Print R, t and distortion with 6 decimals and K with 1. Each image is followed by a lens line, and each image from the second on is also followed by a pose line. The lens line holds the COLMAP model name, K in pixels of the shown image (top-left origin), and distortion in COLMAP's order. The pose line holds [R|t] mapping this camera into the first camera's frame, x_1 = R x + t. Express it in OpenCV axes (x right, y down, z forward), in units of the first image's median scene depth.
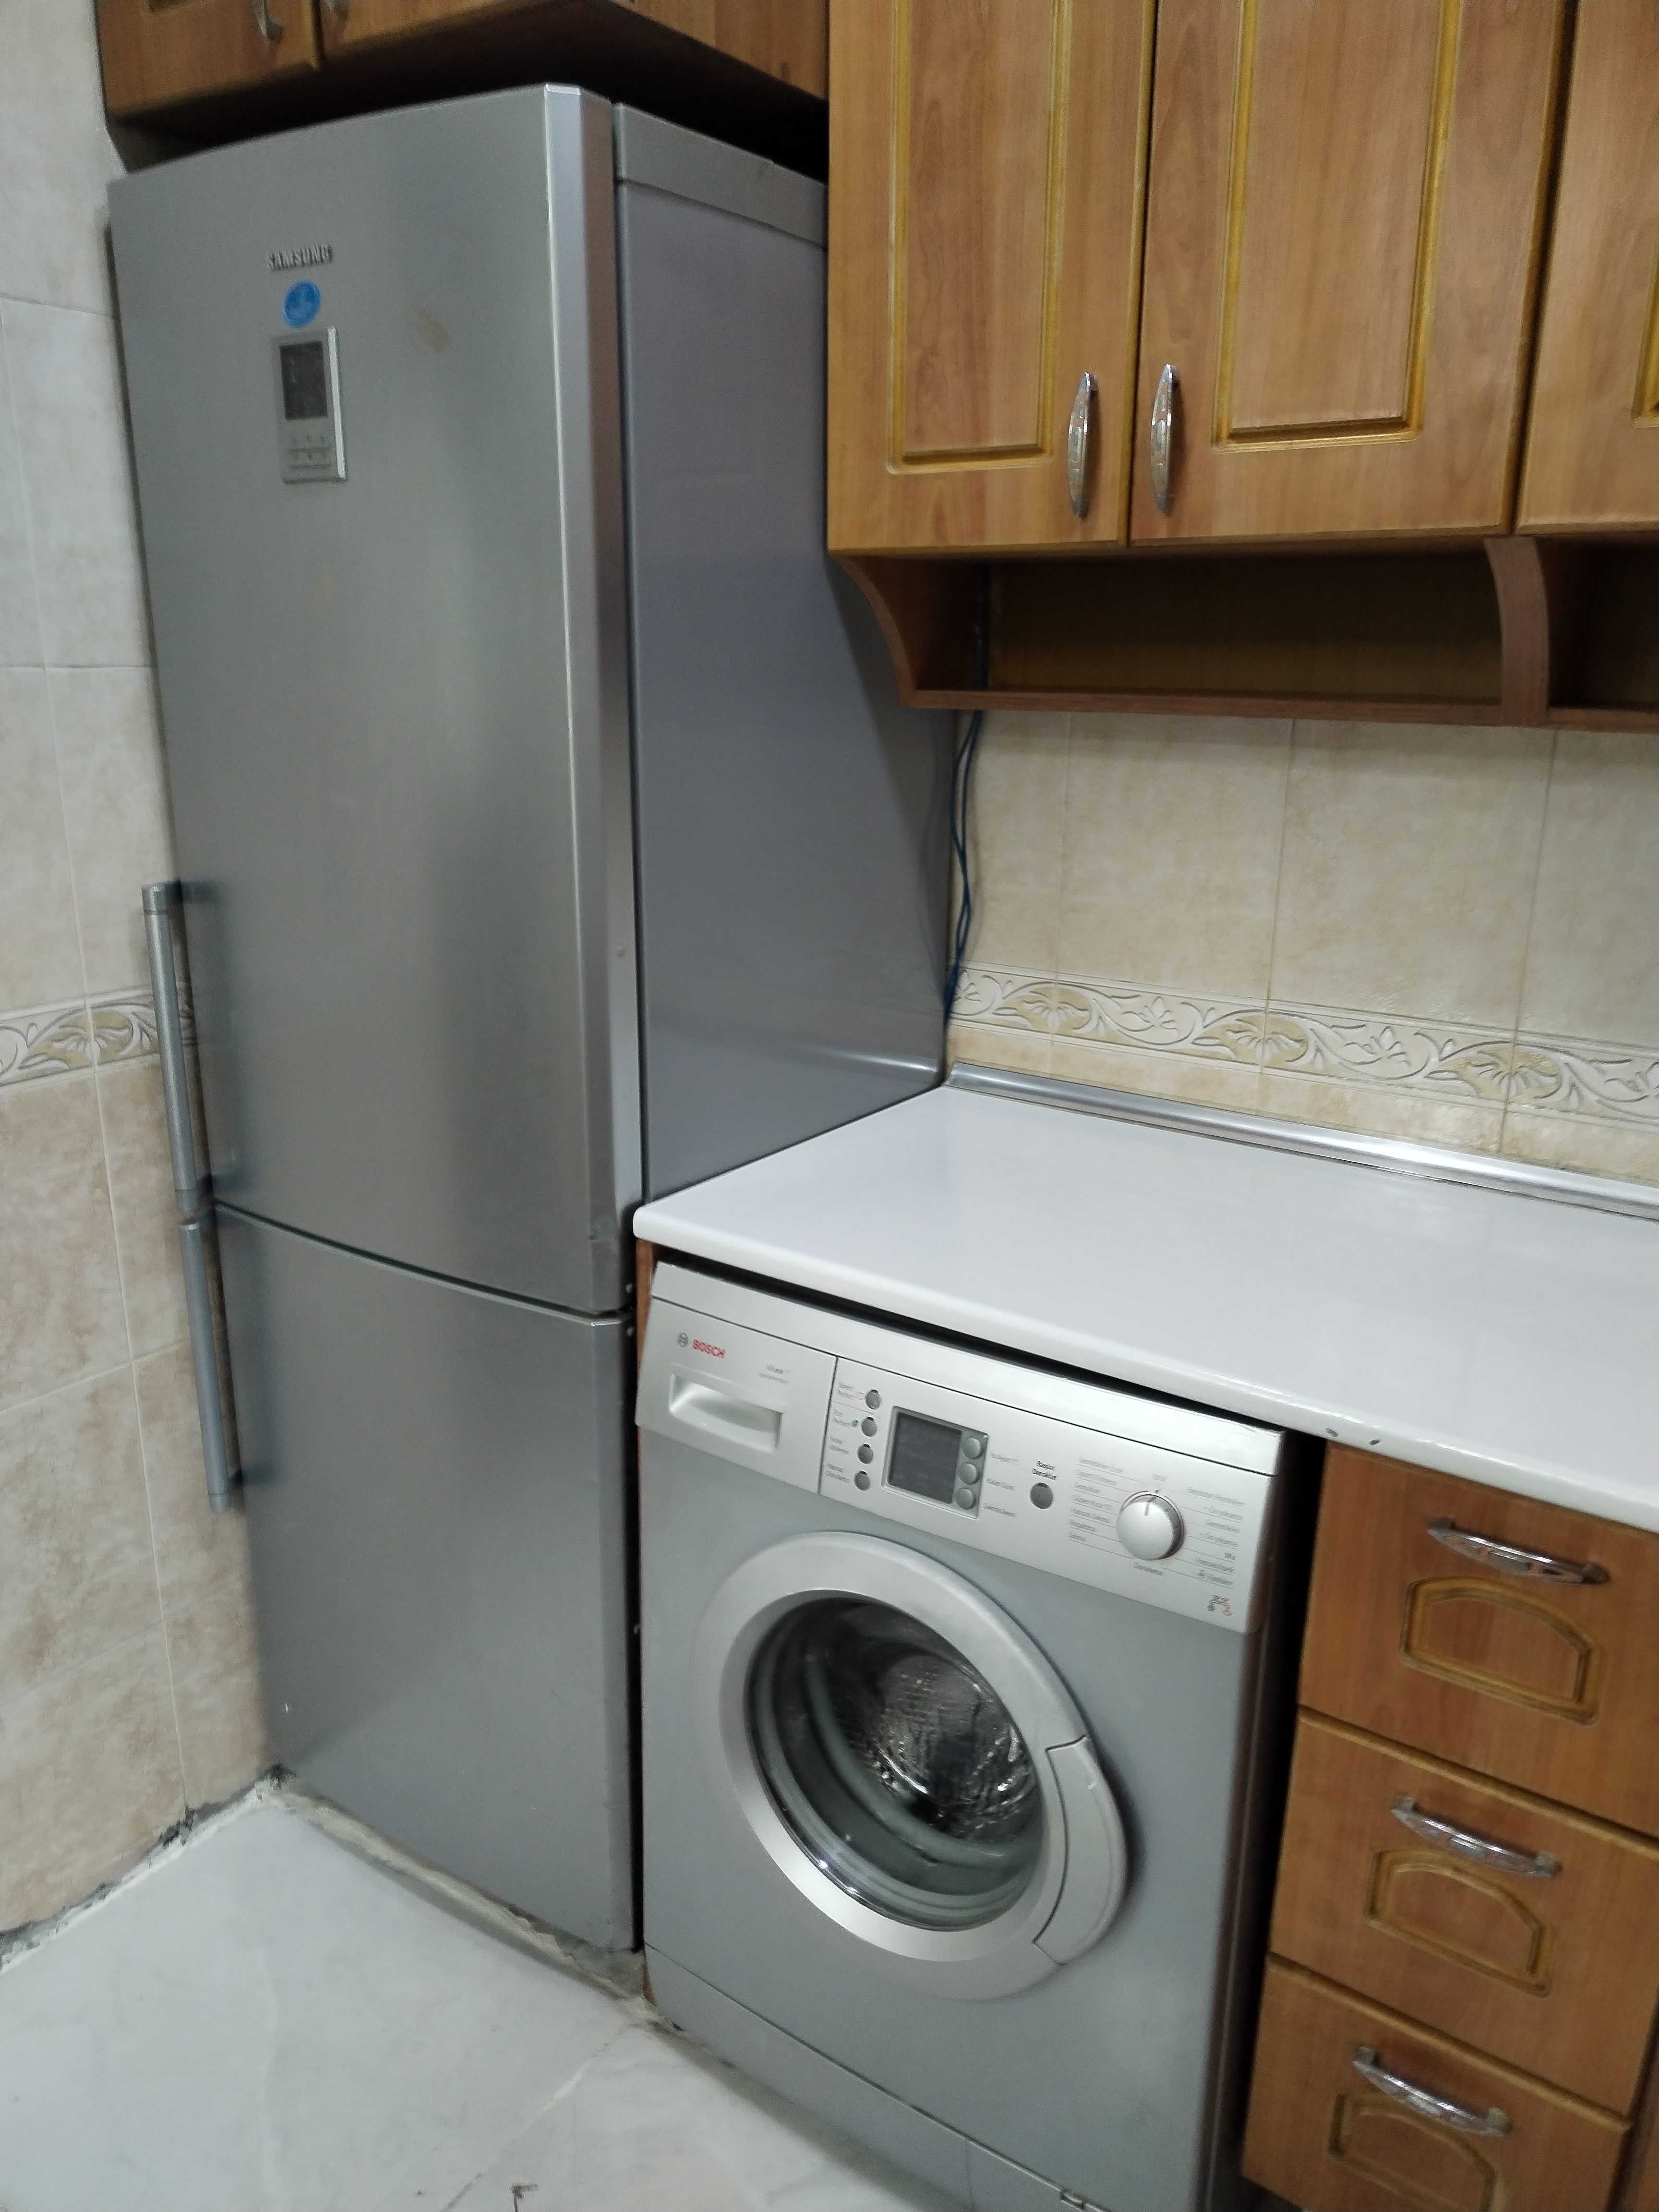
lens RADIAL K [[1649.5, 0, 829.5], [0, 1649.5, 1106.0], [0, 0, 1]] dist [0.001843, -0.000891]
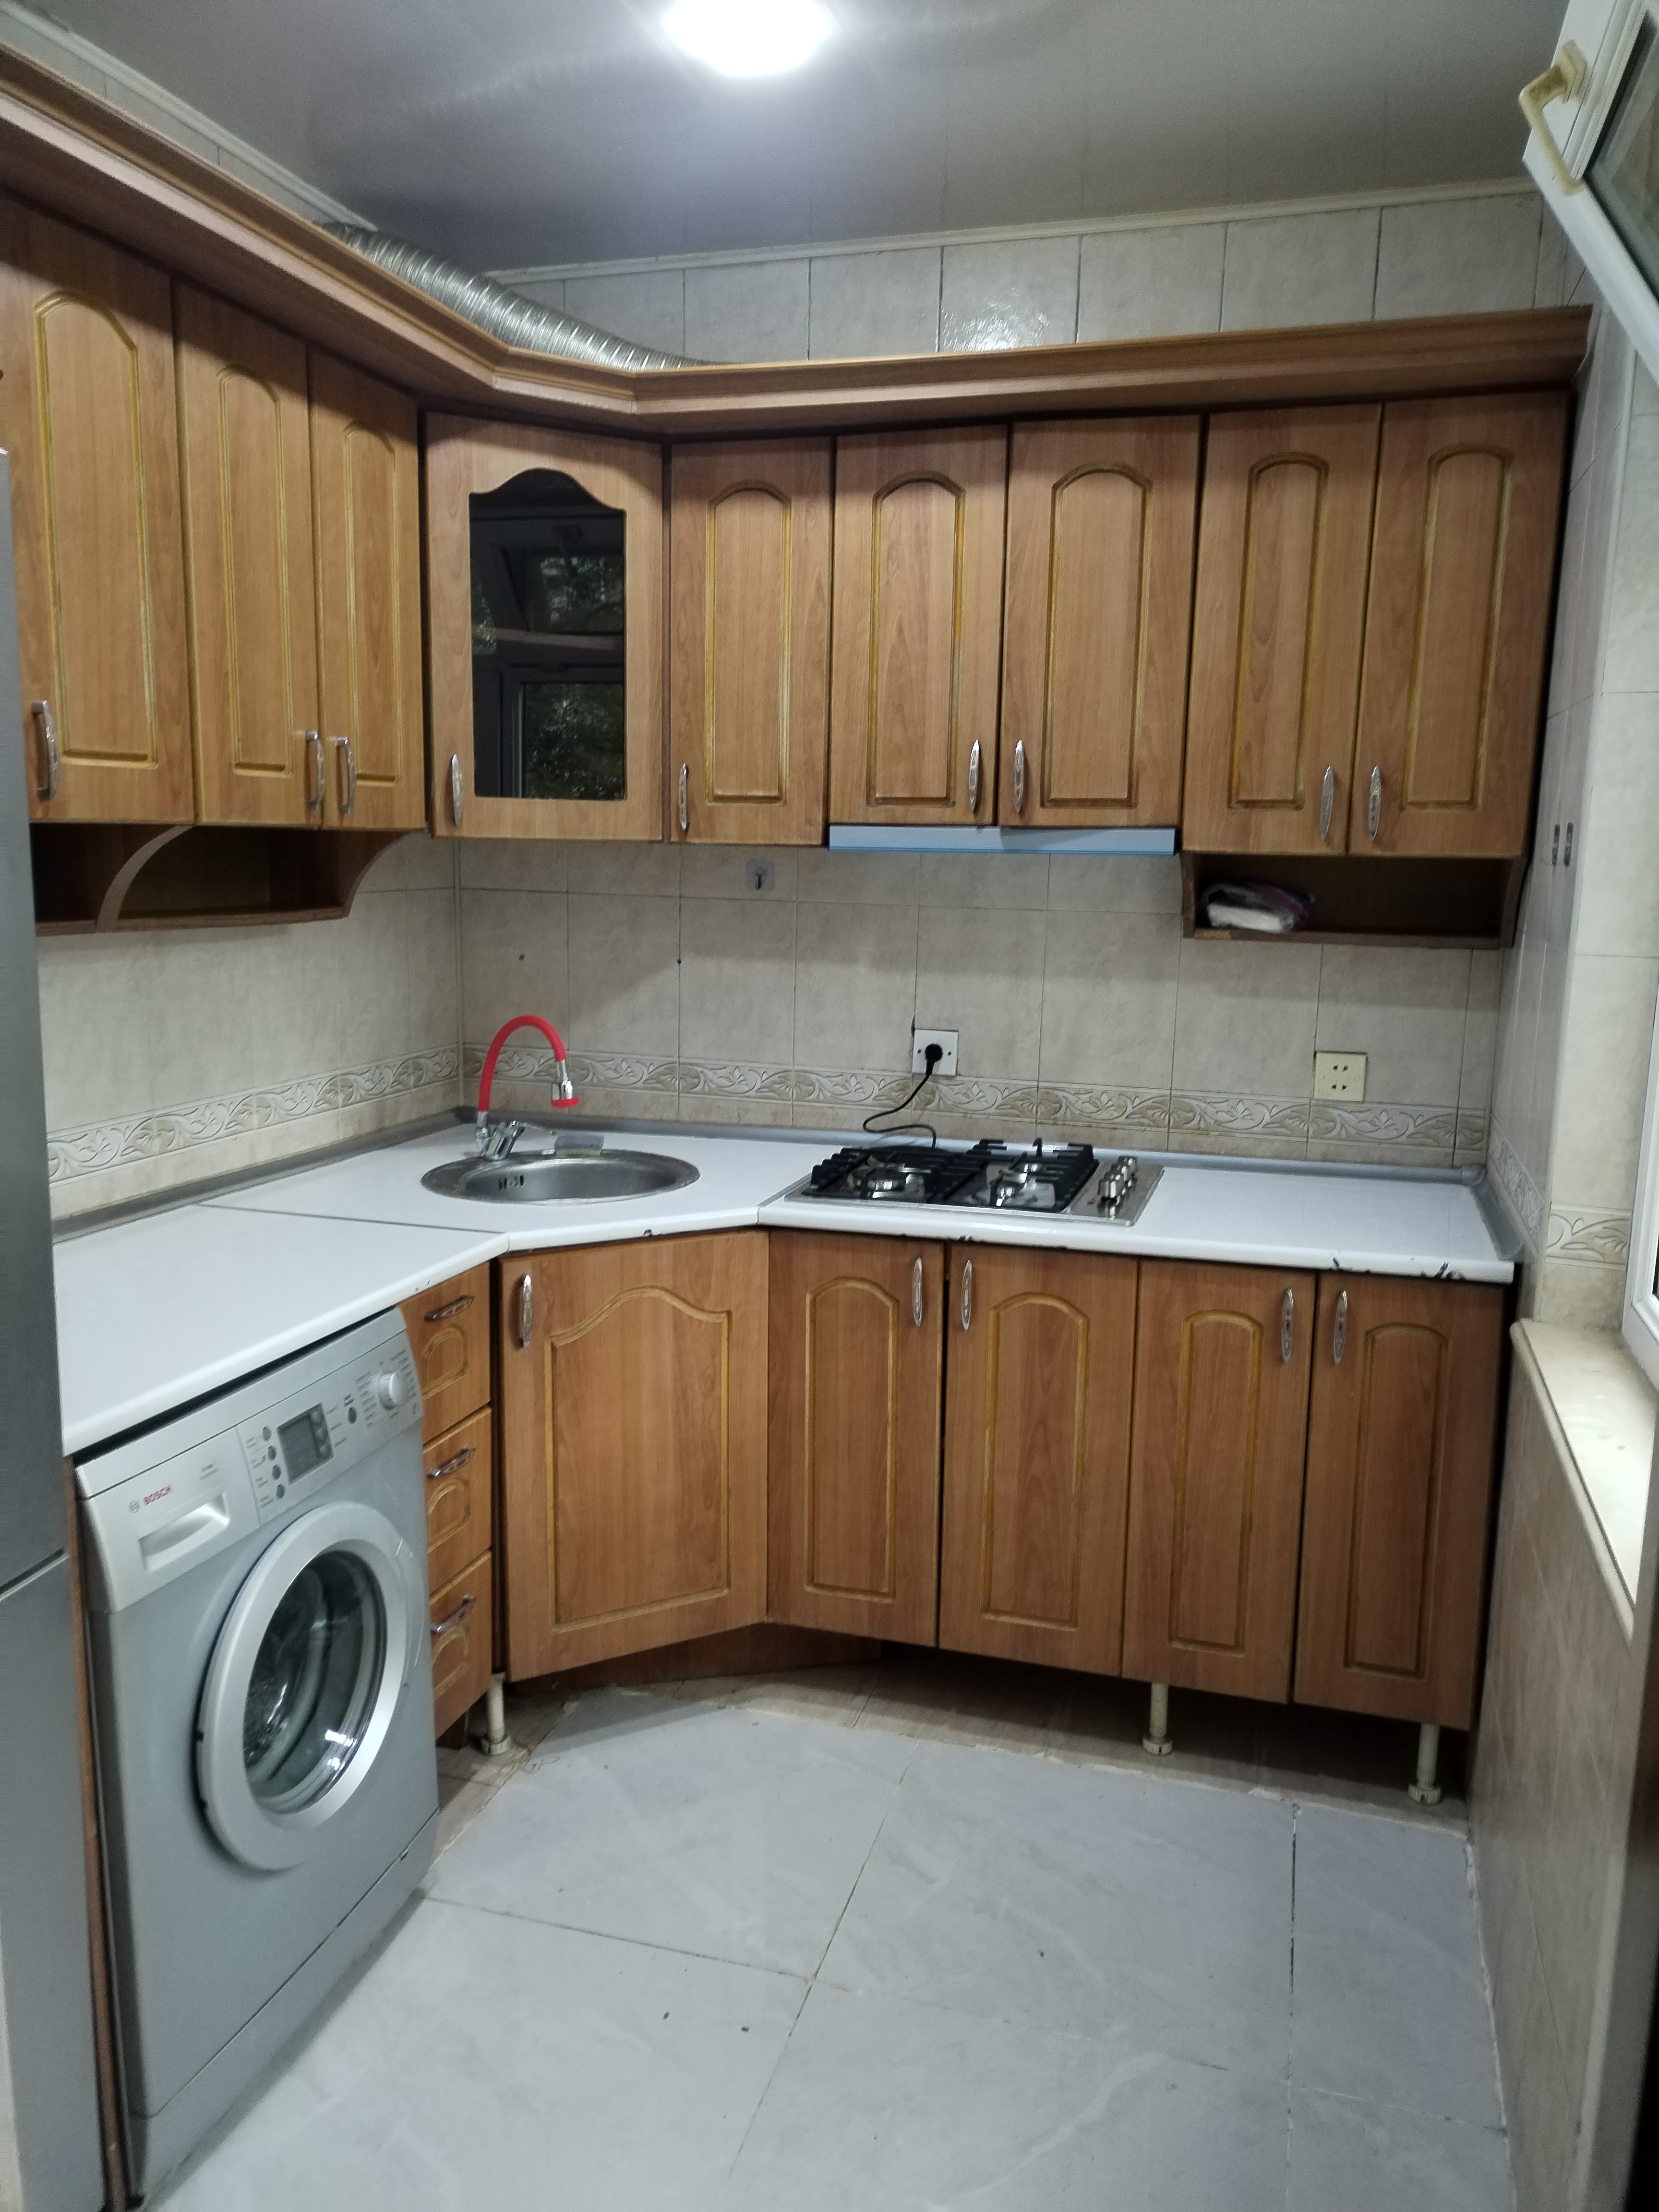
lens RADIAL K [[1649.5, 0, 829.5], [0, 1649.5, 1106.0], [0, 0, 1]] dist [0.001843, -0.000891]
pose [[-0.310739, -0.169072, 0.935337, -1.398416], [0.235383, 0.939713, 0.248062, -0.320000], [-0.920889, 0.297245, -0.252208, 0.849613]]
